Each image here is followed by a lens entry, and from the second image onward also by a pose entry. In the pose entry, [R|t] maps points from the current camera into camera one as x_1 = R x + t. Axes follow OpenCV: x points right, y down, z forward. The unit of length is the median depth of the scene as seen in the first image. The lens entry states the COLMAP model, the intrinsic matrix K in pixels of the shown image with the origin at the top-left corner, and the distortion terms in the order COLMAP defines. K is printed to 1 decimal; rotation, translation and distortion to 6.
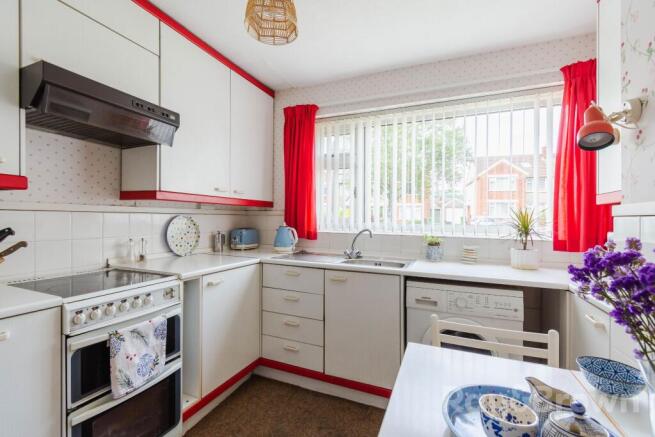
lens RADIAL K [[299.1, 0, 326.3], [0, 299.1, 214.8], [0, 0, 1]] dist [0.002043, -0.000283]
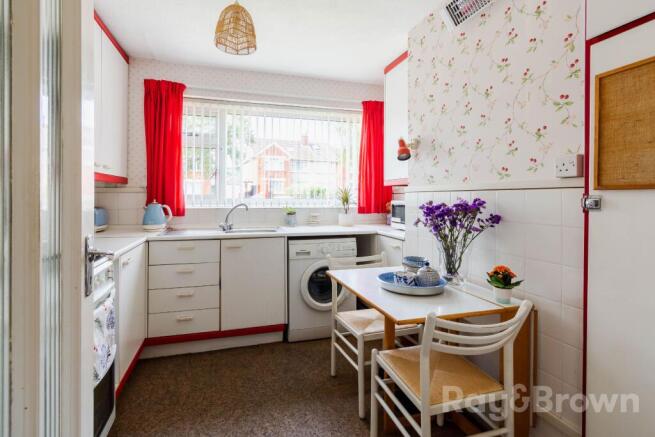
lens RADIAL K [[299.1, 0, 325.8], [0, 299.1, 195.8], [0, 0, 1]] dist [0.002043, -0.000283]
pose [[0.765323, -0.011951, 0.643535, -0.399655], [0.002513, 0.999875, 0.015579, -0.001034], [-0.643641, -0.010306, 0.765258, -0.119346]]
